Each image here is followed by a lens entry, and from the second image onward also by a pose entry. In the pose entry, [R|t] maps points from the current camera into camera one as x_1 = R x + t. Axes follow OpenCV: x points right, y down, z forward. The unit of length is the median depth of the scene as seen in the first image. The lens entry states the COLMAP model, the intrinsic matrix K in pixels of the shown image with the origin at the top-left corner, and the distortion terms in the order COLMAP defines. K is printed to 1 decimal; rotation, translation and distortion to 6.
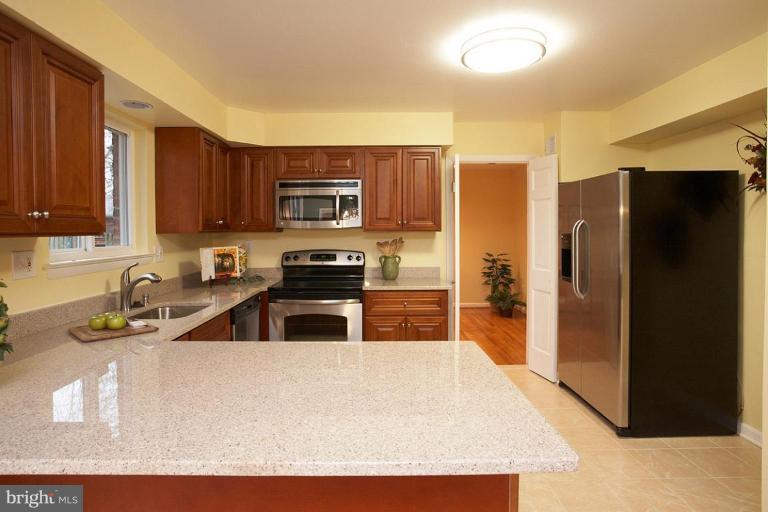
lens RADIAL K [[432.4, 0, 373.8], [0, 432.4, 238.9], [0, 0, 1]] dist [-0.117944, 0.132066]
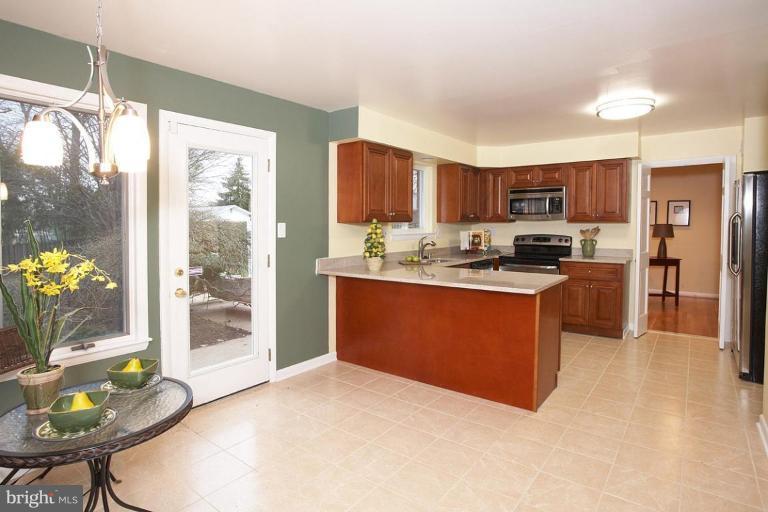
lens RADIAL K [[432.4, 0, 373.8], [0, 432.4, 238.9], [0, 0, 1]] dist [-0.117944, 0.132066]
pose [[0.791277, 0.026902, -0.610865, 0.341704], [-0.015510, 0.999593, 0.023931, 0.015612], [0.611261, -0.009461, 0.791373, -0.534303]]
